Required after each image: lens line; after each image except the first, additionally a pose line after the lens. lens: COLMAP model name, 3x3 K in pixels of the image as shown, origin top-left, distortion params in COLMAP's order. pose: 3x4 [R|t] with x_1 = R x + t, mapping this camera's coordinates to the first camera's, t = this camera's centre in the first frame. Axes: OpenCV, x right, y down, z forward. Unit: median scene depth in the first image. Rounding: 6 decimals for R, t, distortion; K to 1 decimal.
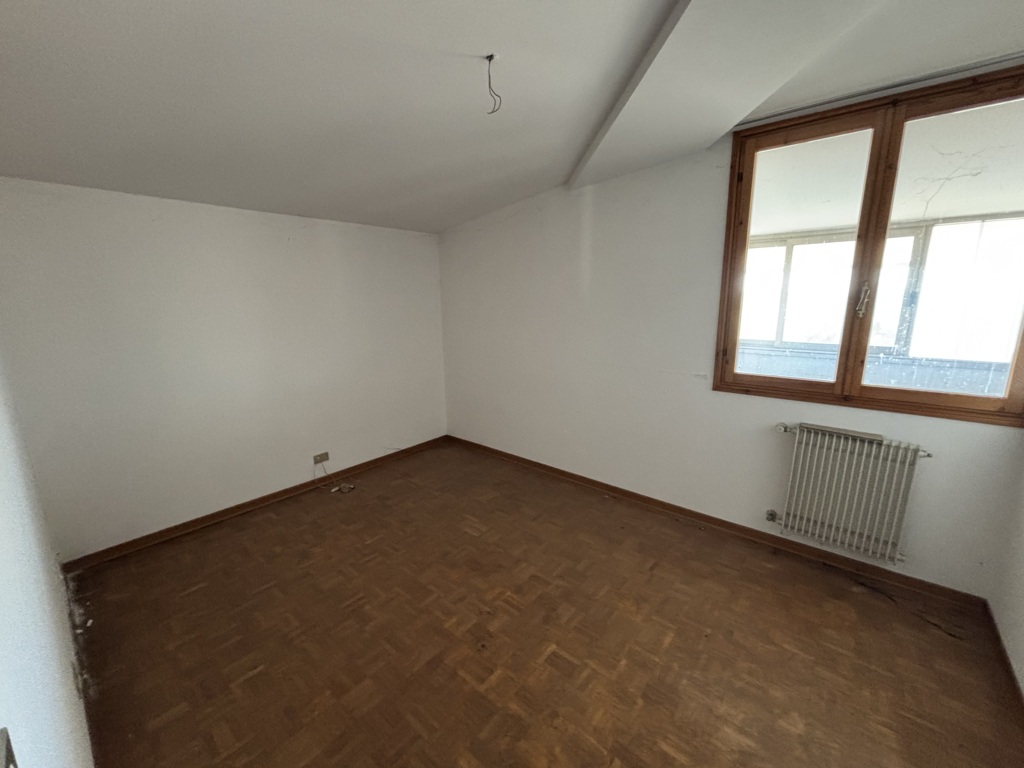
lens RADIAL K [[408.5, 0, 514.2], [0, 408.5, 380.0], [0, 0, 1]] dist [-0.016450, -0.000183]
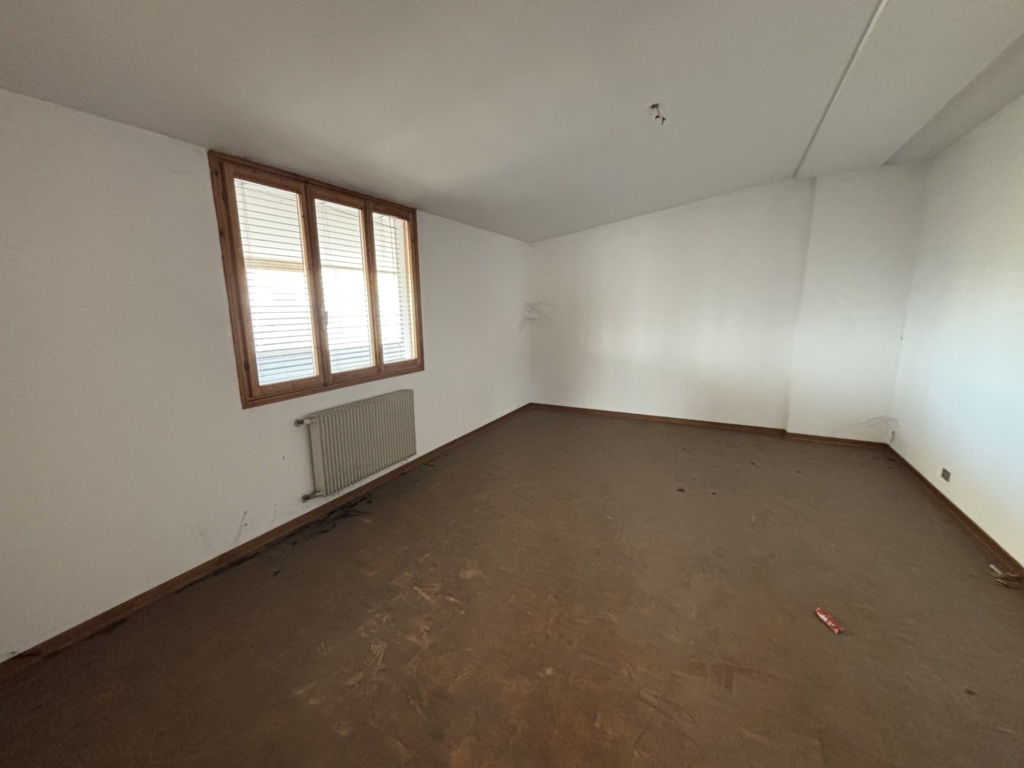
lens RADIAL K [[408.5, 0, 514.2], [0, 408.5, 380.0], [0, 0, 1]] dist [-0.016450, -0.000183]
pose [[-0.194730, -0.160231, 0.967681, -0.641293], [0.203578, 0.958481, 0.199674, -0.117264], [-0.959498, 0.235881, -0.154026, 0.569046]]
